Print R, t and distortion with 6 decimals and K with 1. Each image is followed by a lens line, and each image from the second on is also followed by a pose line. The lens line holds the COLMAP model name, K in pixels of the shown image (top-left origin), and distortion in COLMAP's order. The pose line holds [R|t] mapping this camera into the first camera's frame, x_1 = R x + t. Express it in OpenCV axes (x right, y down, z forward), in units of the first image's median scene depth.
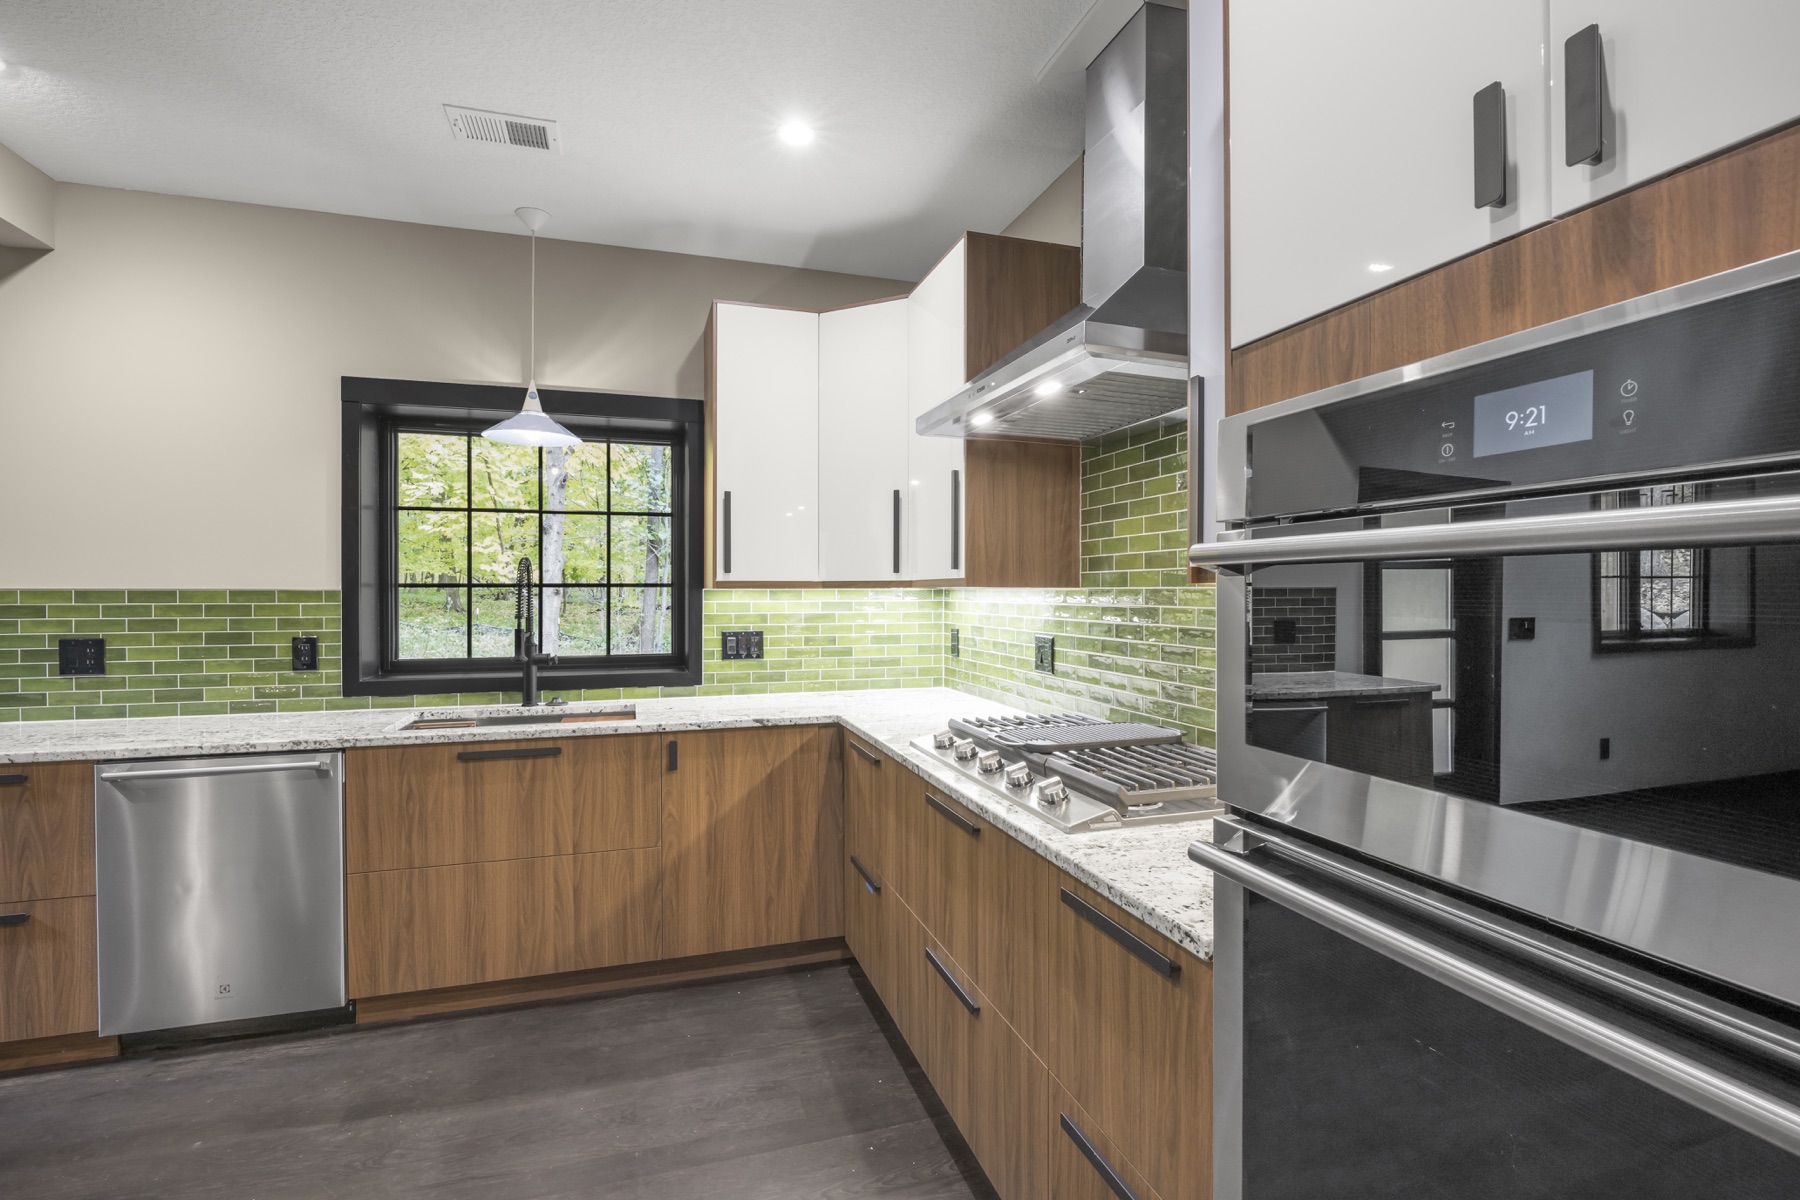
lens RADIAL K [[835.3, 0, 900.7], [0, 835.3, 596.7], [0, 0, 1]] dist [-0.015450, -0.000091]
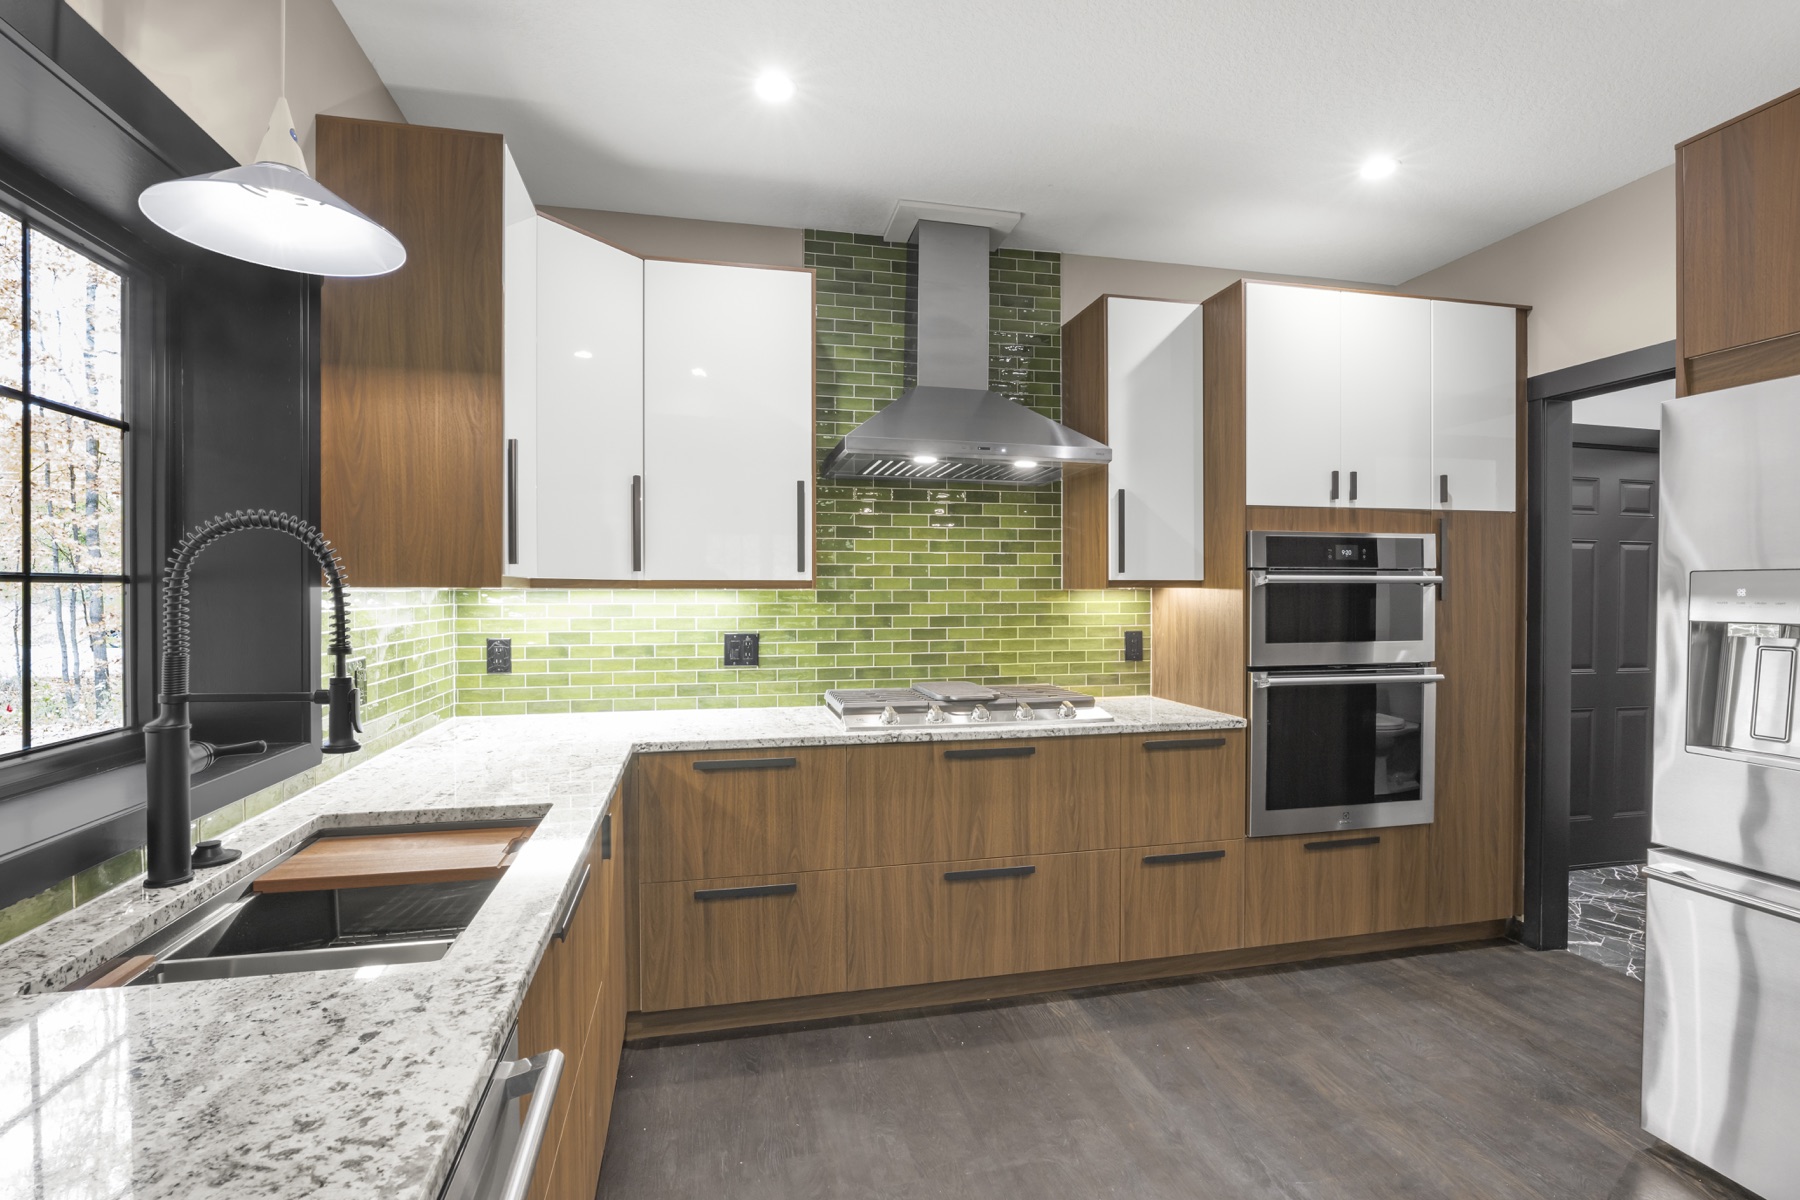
lens RADIAL K [[837.8, 0, 898.7], [0, 837.8, 601.9], [0, 0, 1]] dist [-0.015086, 0.000104]
pose [[0.087863, -0.010638, 0.996076, -1.022568], [0.007269, 0.999923, 0.010038, -0.003982], [-0.996106, 0.006359, 0.087934, 0.785871]]
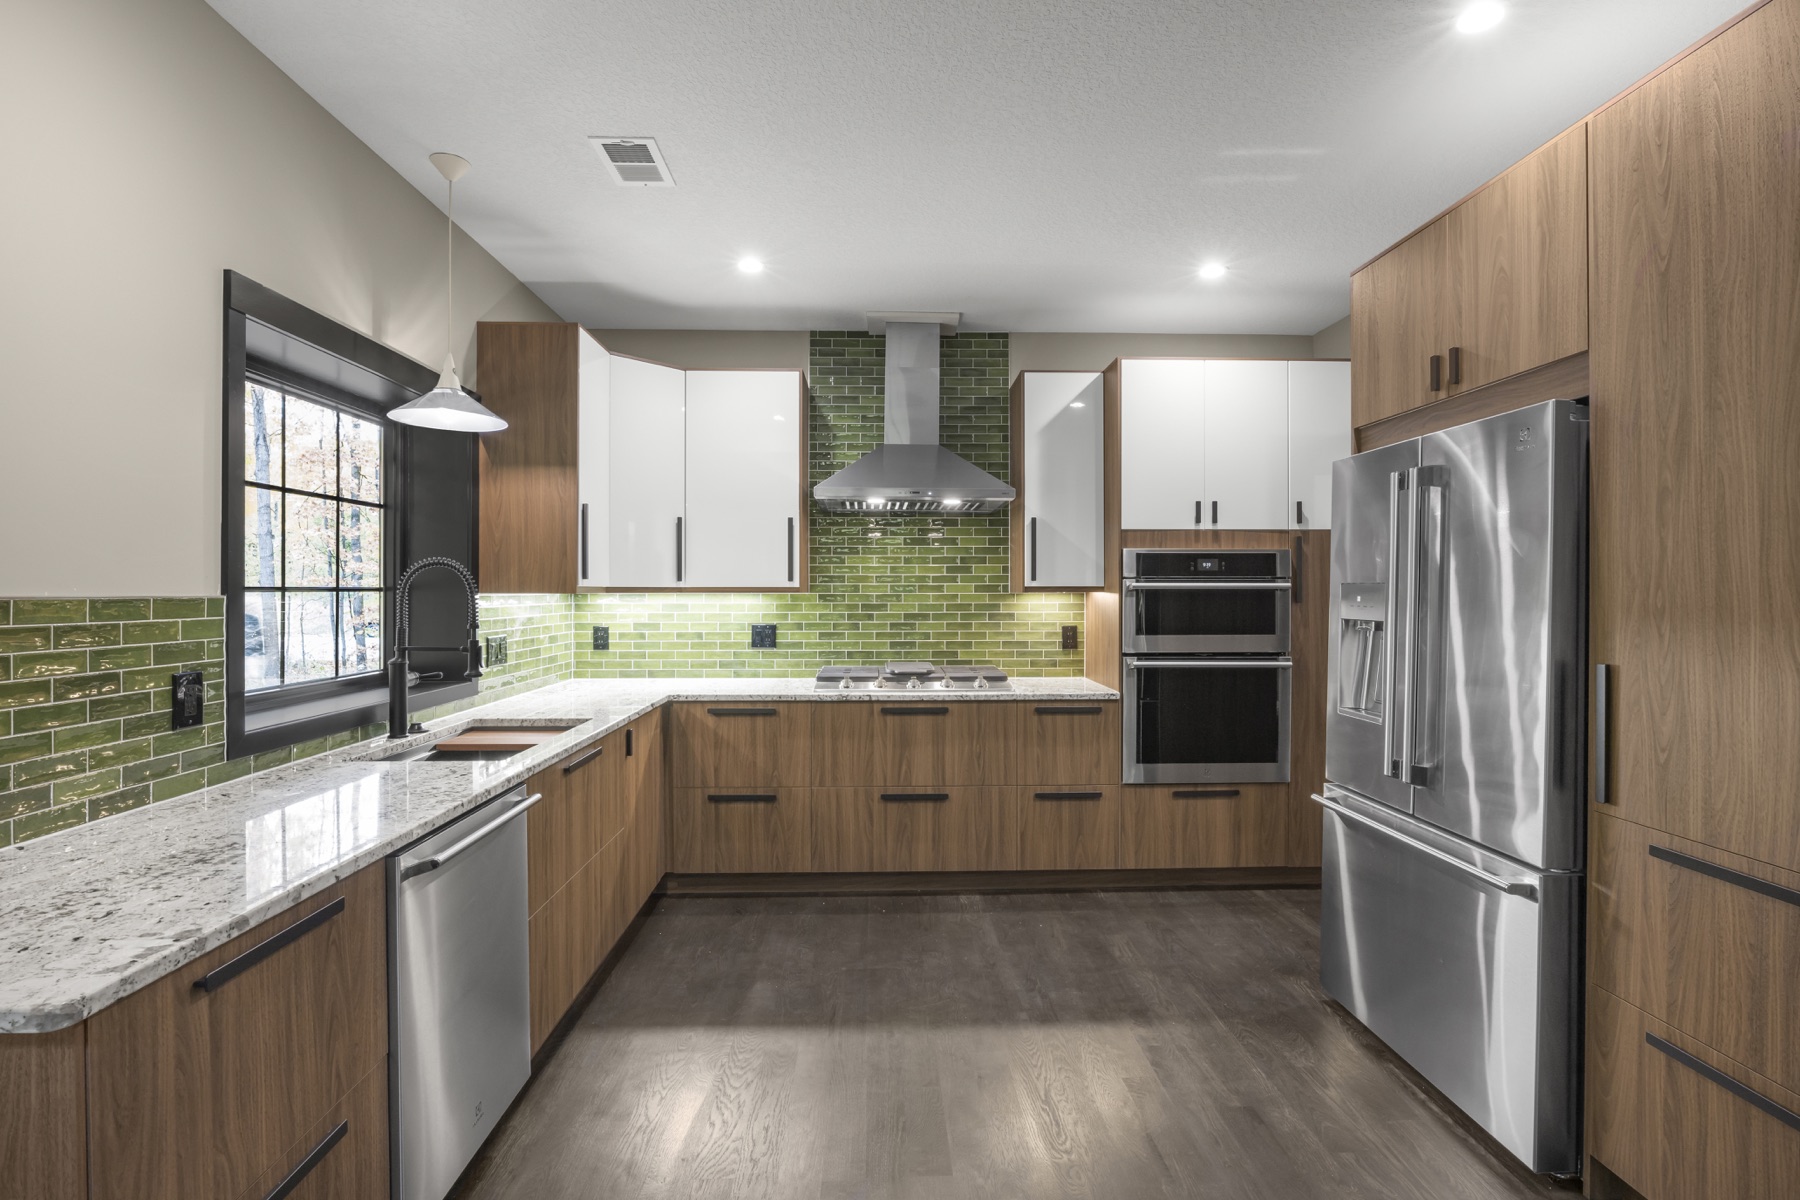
lens RADIAL K [[839.4, 0, 900.4], [0, 839.4, 594.5], [0, 0, 1]] dist [-0.014574, 0.000087]
pose [[0.277657, -0.003552, 0.960674, -1.394621], [0.006109, 0.999979, 0.001931, -0.010038], [-0.960661, 0.005333, 0.277673, 0.374132]]
